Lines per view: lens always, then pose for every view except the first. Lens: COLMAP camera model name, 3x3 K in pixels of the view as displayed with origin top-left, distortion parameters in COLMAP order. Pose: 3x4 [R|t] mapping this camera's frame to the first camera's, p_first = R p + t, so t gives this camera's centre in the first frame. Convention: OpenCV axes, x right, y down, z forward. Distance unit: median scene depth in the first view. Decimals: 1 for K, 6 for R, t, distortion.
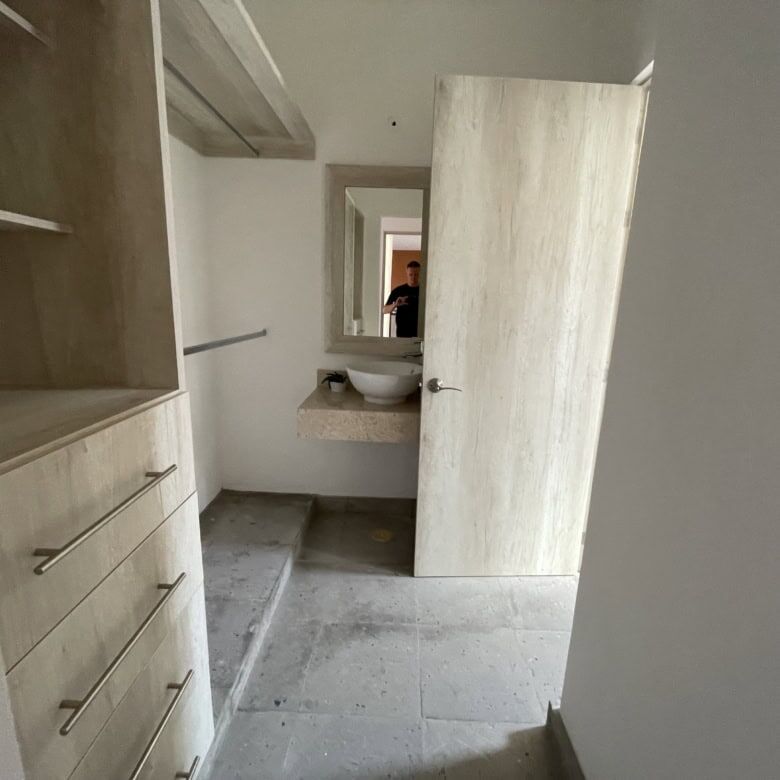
lens RADIAL K [[422.6, 0, 391.7], [0, 422.6, 390.5], [0, 0, 1]] dist [-0.004511, 0.000509]
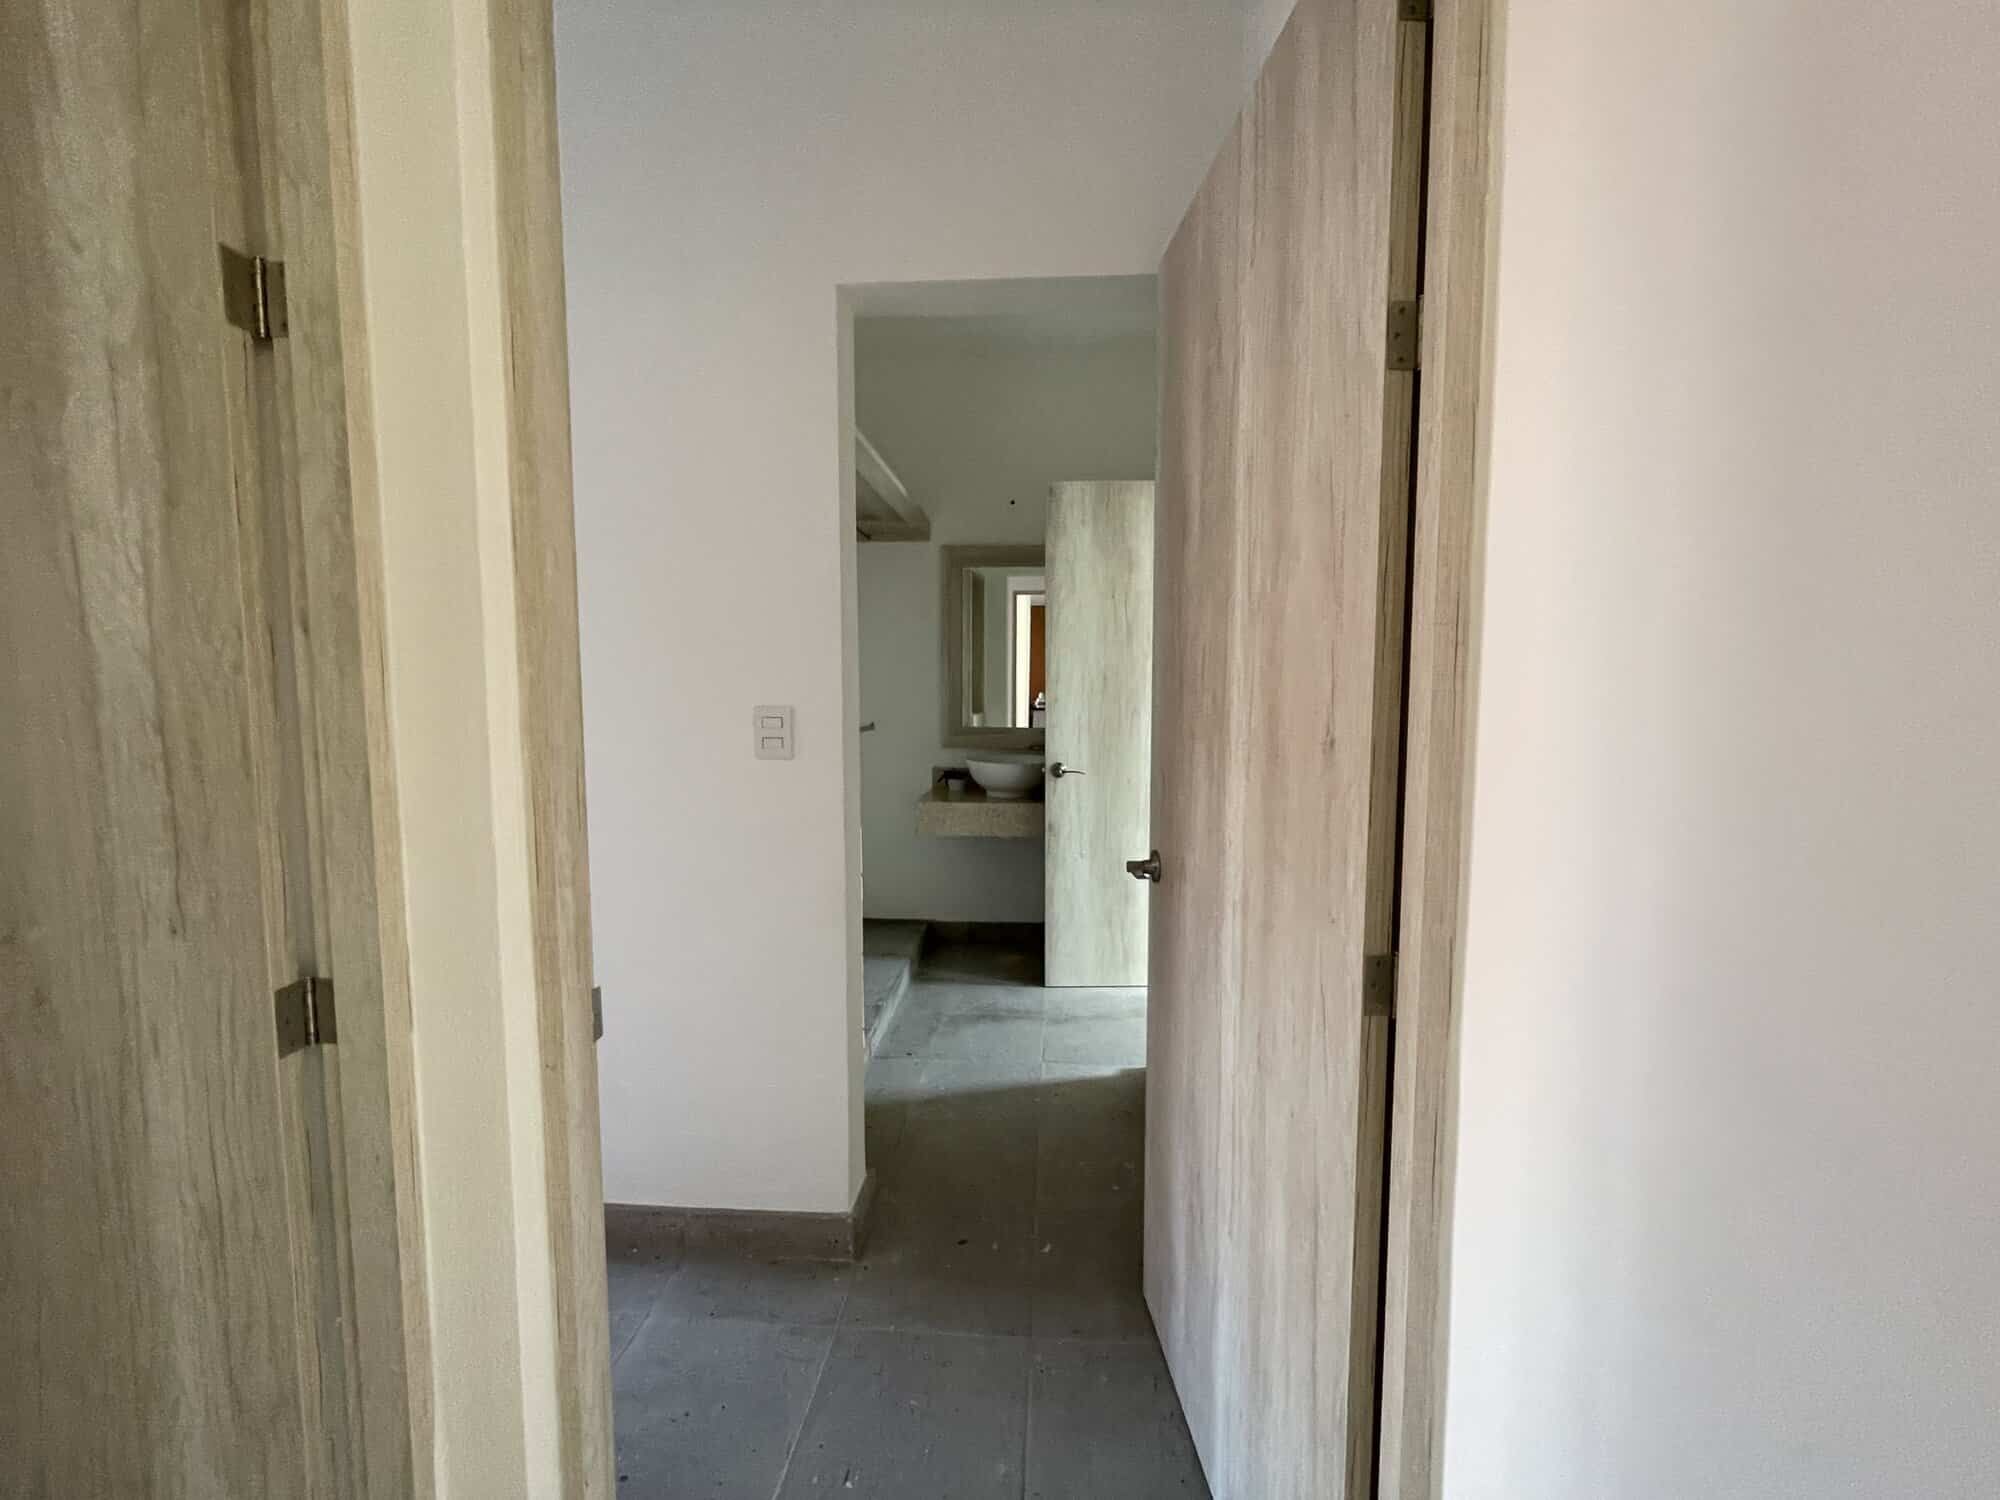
lens RADIAL K [[812.2, 0, 1003.3], [0, 812.2, 750.8], [0, 0, 1]] dist [-0.003988, 0.000100]
pose [[0.998228, -0.027313, -0.052859, 0.070207], [0.020392, 0.991655, -0.127298, 0.163719], [0.055895, 0.125995, 0.990455, -0.792087]]
